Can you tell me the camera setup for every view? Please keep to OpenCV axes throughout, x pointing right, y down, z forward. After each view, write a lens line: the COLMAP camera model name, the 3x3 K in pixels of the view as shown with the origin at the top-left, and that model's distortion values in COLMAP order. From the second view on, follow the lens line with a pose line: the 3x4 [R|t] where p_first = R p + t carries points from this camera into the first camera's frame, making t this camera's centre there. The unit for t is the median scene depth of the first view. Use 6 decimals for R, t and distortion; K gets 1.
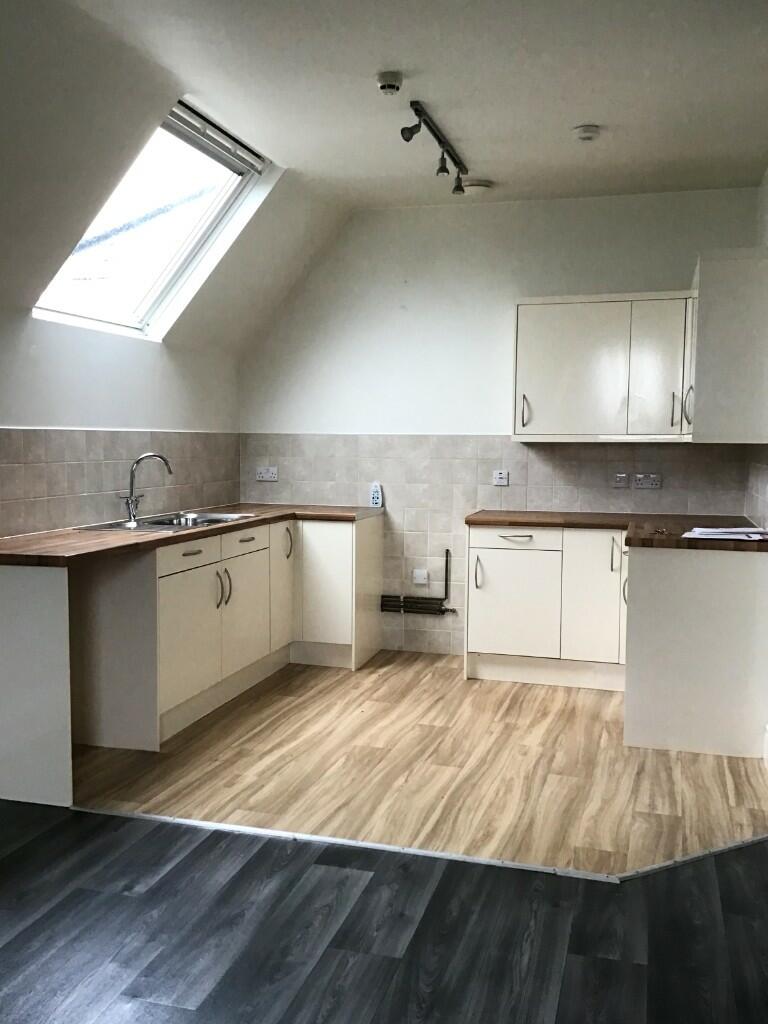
lens RADIAL K [[913.0, 0, 371.5], [0, 913.0, 525.7], [0, 0, 1]] dist [0.053353, -0.117708]
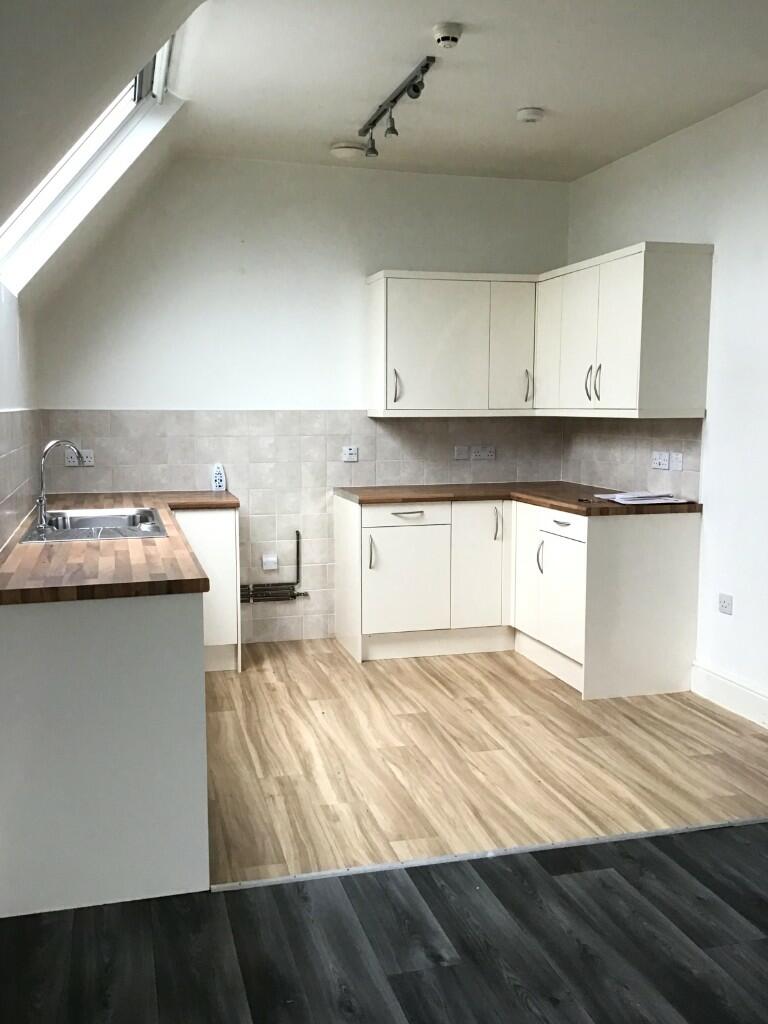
lens RADIAL K [[913.0, 0, 394.6], [0, 913.0, 527.2], [0, 0, 1]] dist [0.053353, -0.117708]
pose [[0.866005, -0.074738, 0.494418, -0.374270], [0.055846, 0.997037, 0.052899, -0.028215], [-0.496906, -0.018200, 0.867613, 0.154647]]
